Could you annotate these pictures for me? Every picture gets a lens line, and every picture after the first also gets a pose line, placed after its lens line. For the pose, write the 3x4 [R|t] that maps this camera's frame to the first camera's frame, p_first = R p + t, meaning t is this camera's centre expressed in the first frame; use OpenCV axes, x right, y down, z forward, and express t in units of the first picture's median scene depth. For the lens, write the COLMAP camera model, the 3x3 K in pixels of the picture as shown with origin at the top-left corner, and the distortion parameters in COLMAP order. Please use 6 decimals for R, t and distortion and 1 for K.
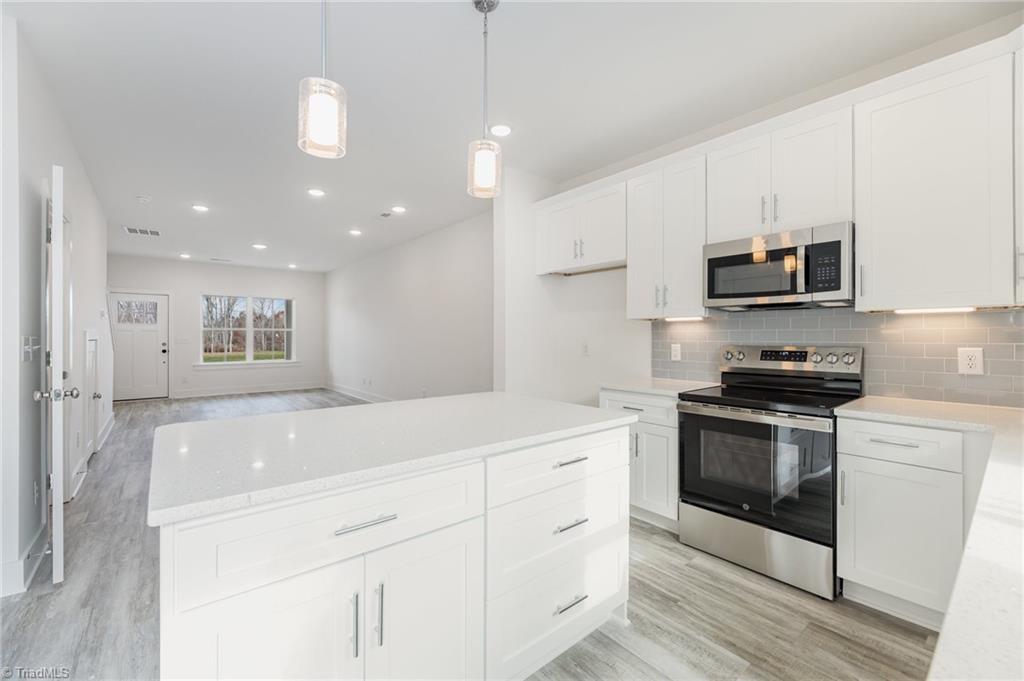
lens RADIAL K [[406.2, 0, 508.2], [0, 406.2, 337.7], [0, 0, 1]] dist [0.001926, -0.000169]
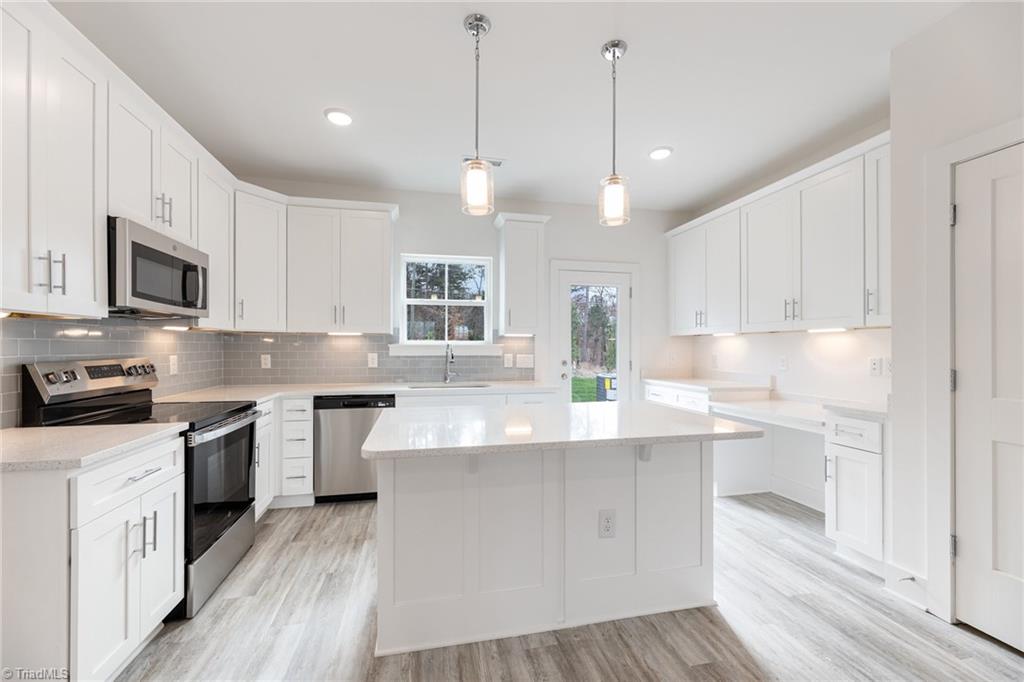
lens RADIAL K [[406.2, 0, 517.0], [0, 406.2, 342.4], [0, 0, 1]] dist [0.001926, -0.000169]
pose [[-0.885841, -0.007061, 0.463935, -0.614220], [-0.005040, 0.999972, 0.005596, -0.029995], [-0.463962, 0.002619, -0.885851, 1.817175]]
